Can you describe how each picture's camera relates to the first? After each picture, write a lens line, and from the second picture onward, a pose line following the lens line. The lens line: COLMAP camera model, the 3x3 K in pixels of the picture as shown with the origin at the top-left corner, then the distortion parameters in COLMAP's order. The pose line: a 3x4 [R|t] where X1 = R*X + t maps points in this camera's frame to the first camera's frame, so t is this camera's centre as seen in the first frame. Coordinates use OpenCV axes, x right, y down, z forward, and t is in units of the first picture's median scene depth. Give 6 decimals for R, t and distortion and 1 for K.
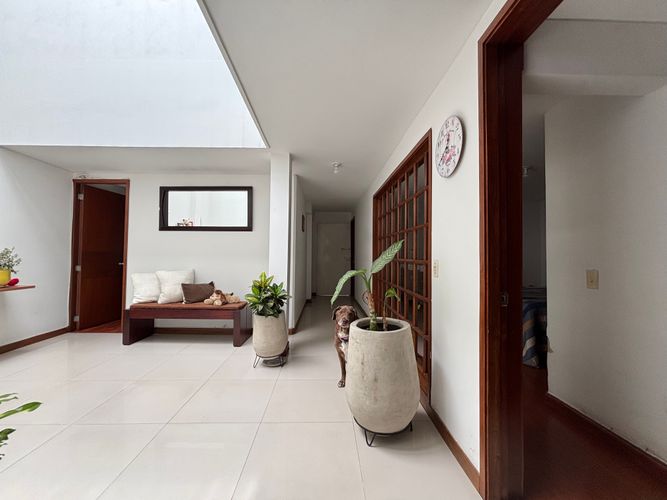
lens RADIAL K [[268.6, 0, 333.5], [0, 268.6, 250.0], [0, 0, 1]] dist [-0.001192, -0.000181]
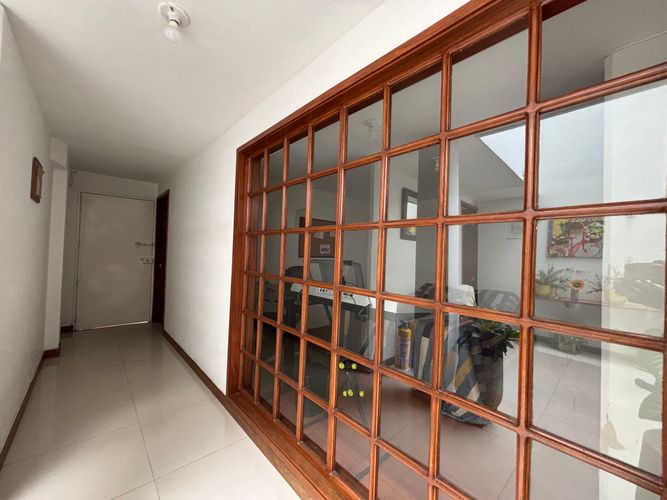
lens RADIAL K [[269.0, 0, 331.2], [0, 269.0, 248.7], [0, 0, 1]] dist [0.002406, -0.000096]
pose [[0.765593, 0.029067, 0.642668, -0.042607], [-0.040938, 0.999155, 0.003578, -0.024119], [-0.642021, -0.029049, 0.766136, 0.543744]]
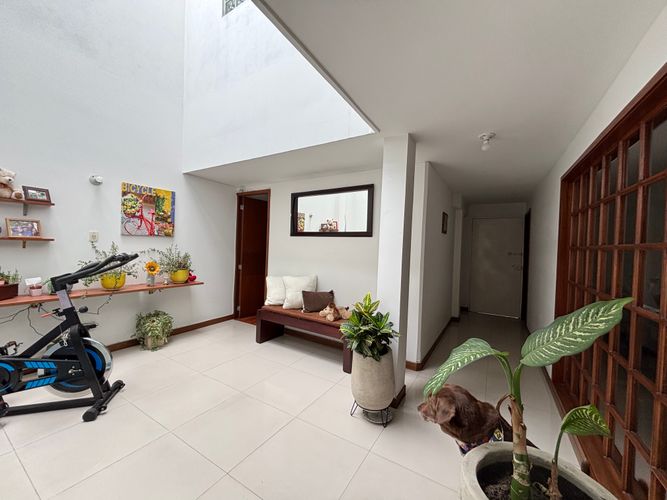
lens RADIAL K [[269.0, 0, 331.2], [0, 269.0, 248.7], [0, 0, 1]] dist [0.002406, -0.000096]
pose [[0.834655, 0.026171, -0.550150, 0.058802], [-0.015870, 0.999598, 0.023474, -0.052132], [0.550544, -0.010862, 0.834736, 0.227903]]
